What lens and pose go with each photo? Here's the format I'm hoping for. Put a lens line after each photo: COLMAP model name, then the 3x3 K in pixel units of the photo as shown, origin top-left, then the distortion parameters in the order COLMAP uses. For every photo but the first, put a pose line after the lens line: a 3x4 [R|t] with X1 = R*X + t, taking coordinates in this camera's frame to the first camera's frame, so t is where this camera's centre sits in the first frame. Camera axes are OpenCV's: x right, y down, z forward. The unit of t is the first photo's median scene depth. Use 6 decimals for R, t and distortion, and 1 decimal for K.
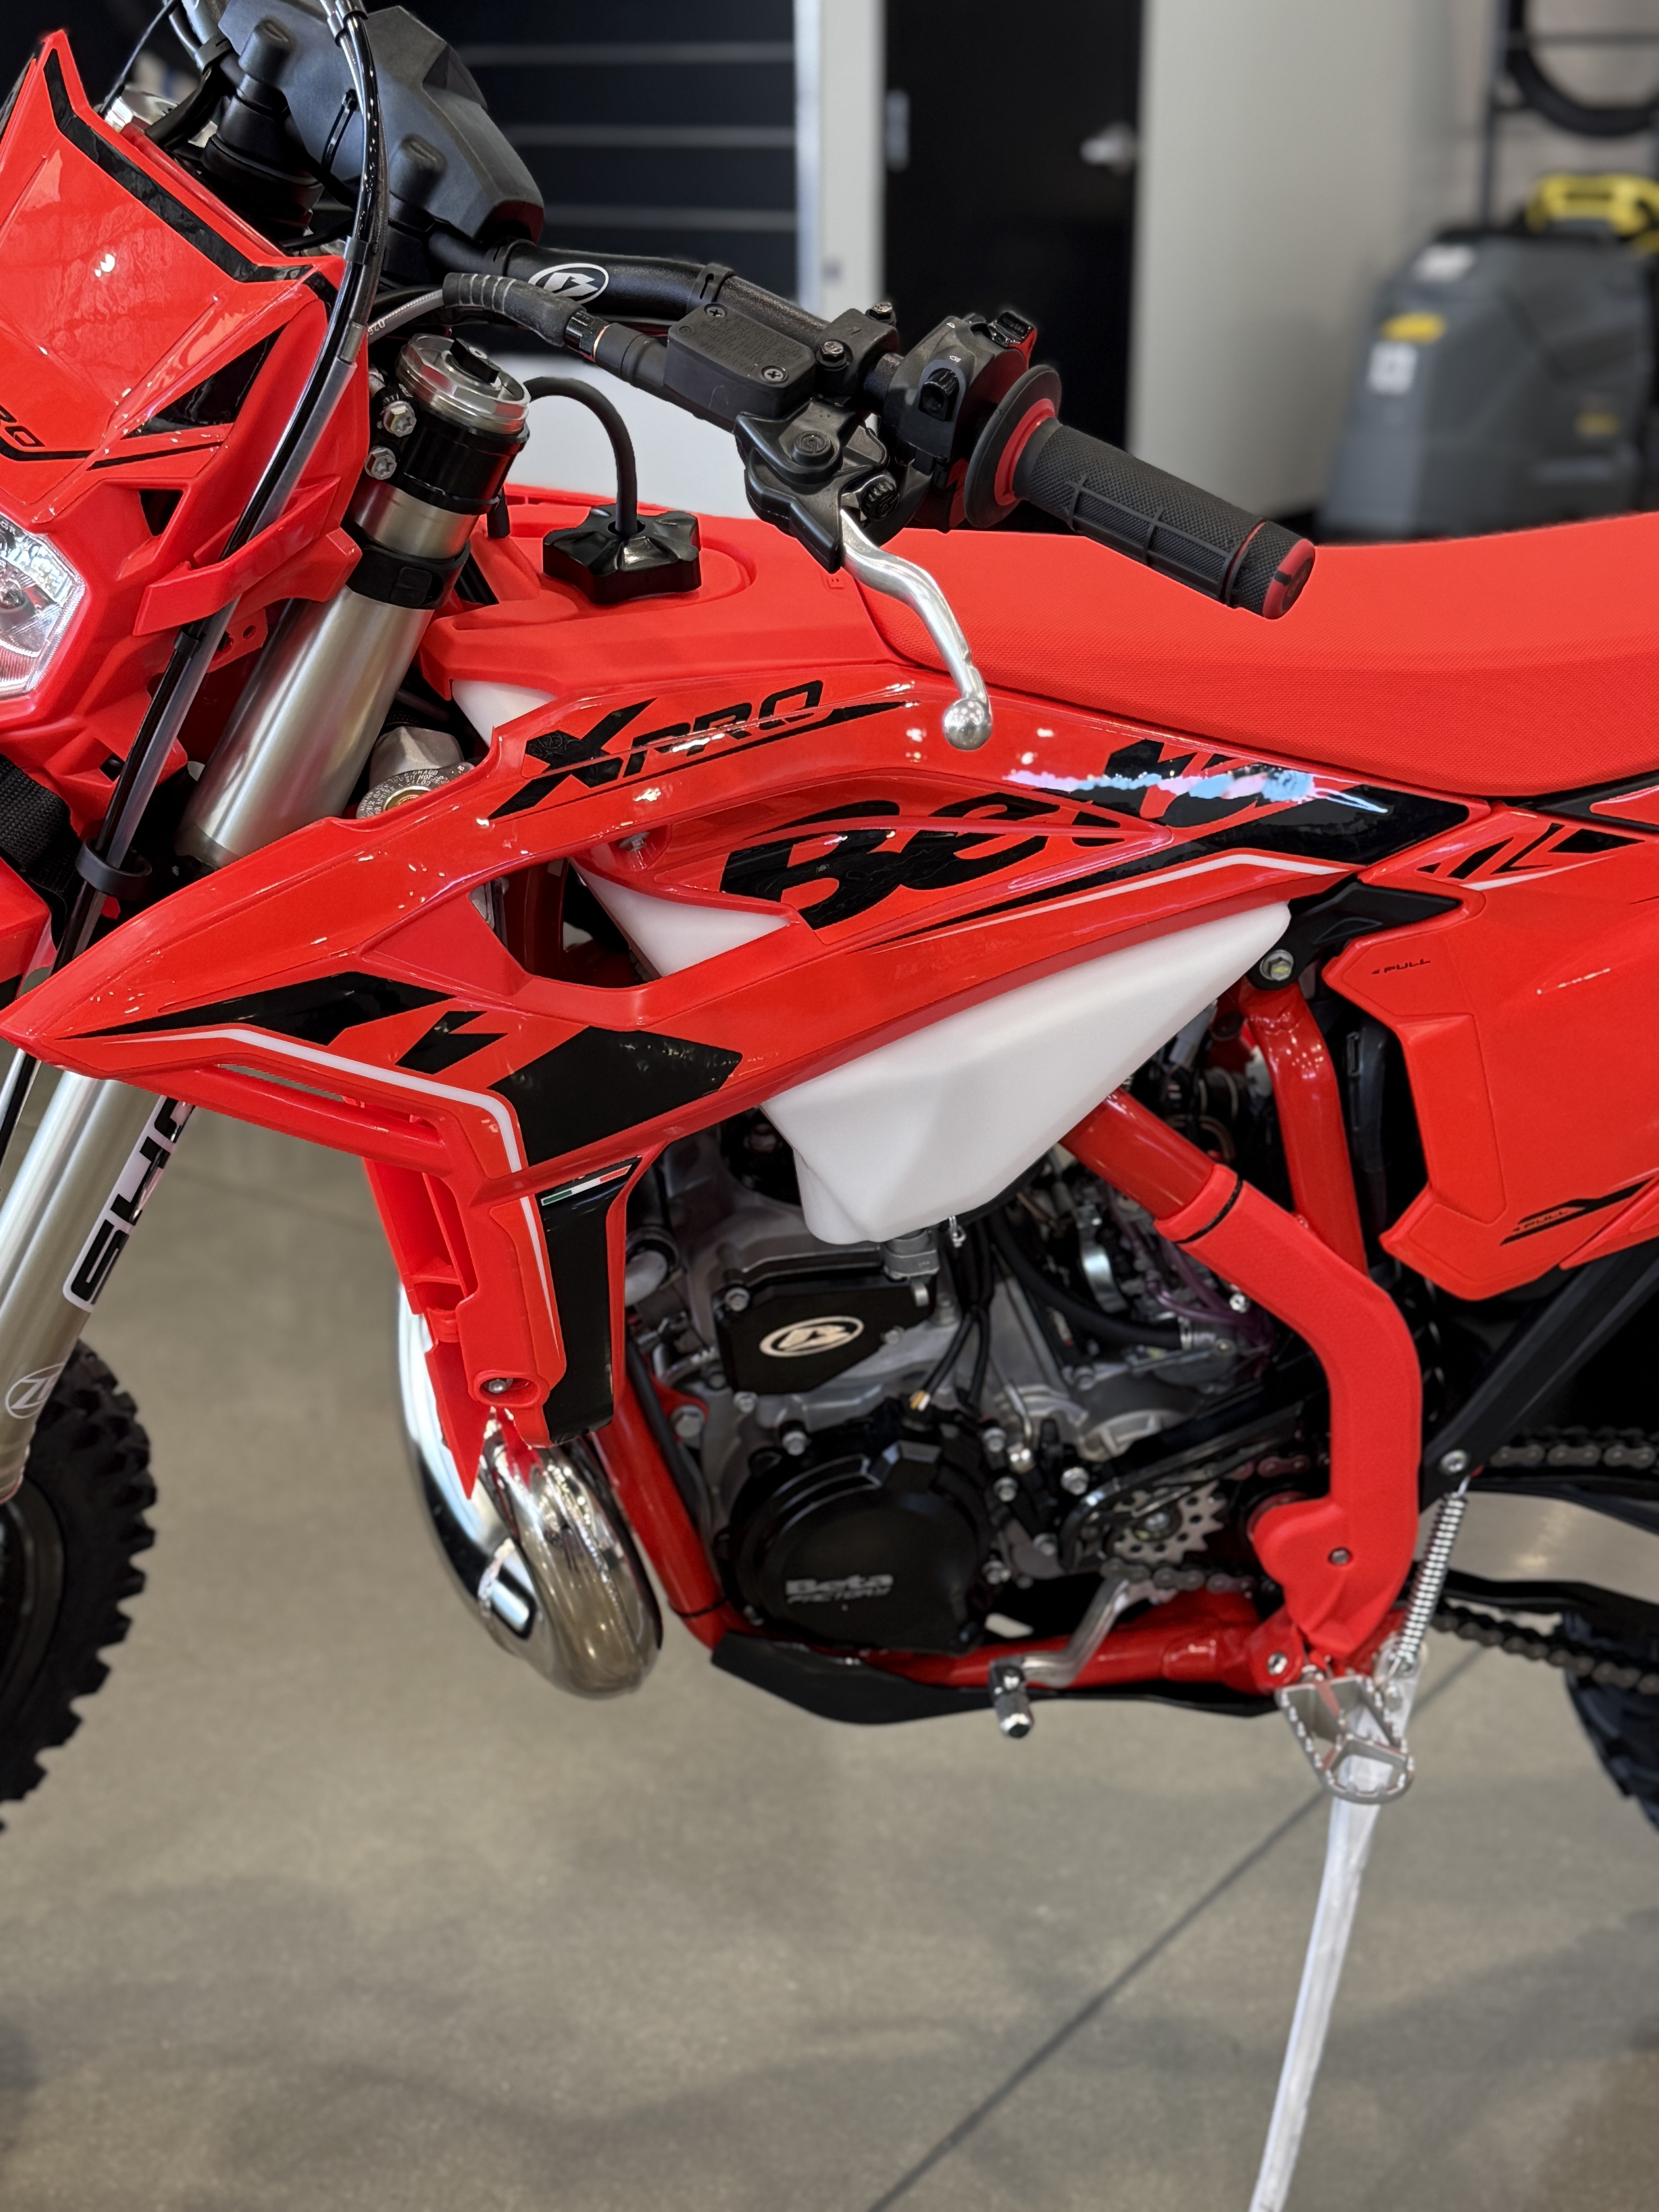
lens RADIAL K [[2930.9, 0, 825.5], [0, 2930.9, 1120.4], [0, 0, 1]] dist [0.084151, 0.000000]
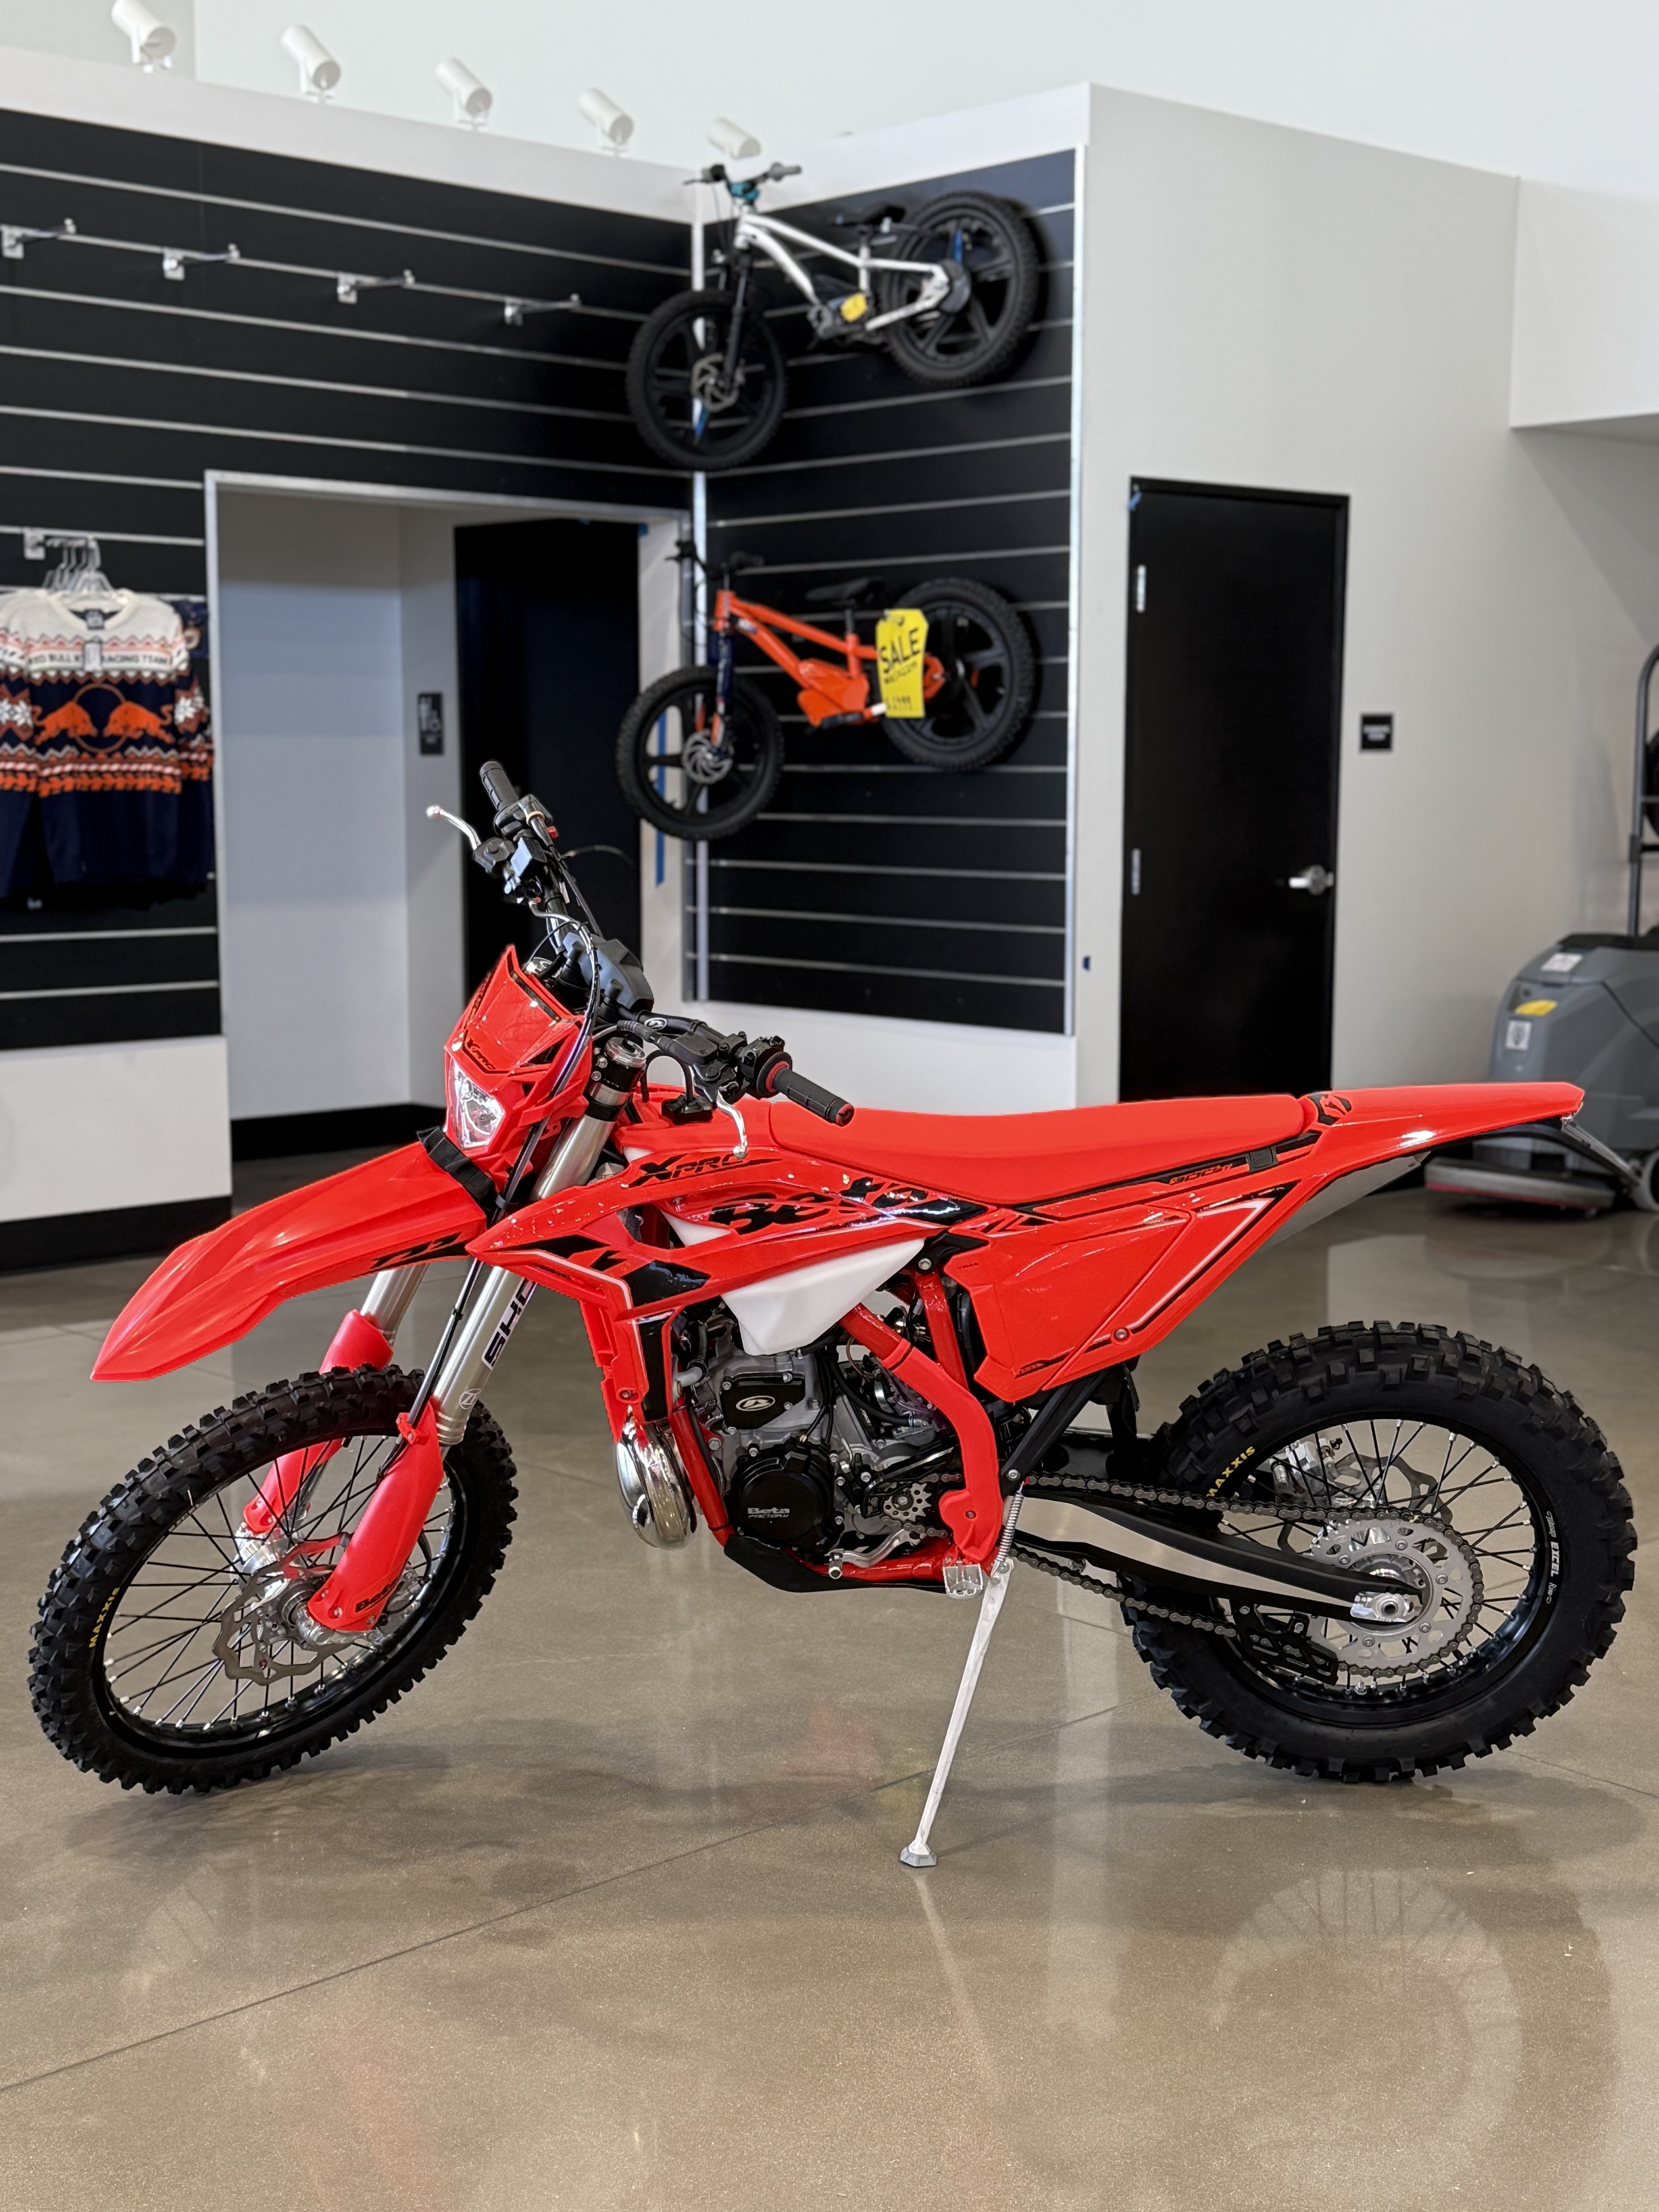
lens RADIAL K [[2930.9, 0, 826.0], [0, 2930.9, 1107.5], [0, 0, 1]] dist [0.084151, 0.000000]
pose [[0.984530, 0.025453, -0.173357, 0.563696], [-0.061898, 0.976123, -0.208213, 0.399086], [0.163918, 0.215722, 0.962598, -1.755907]]
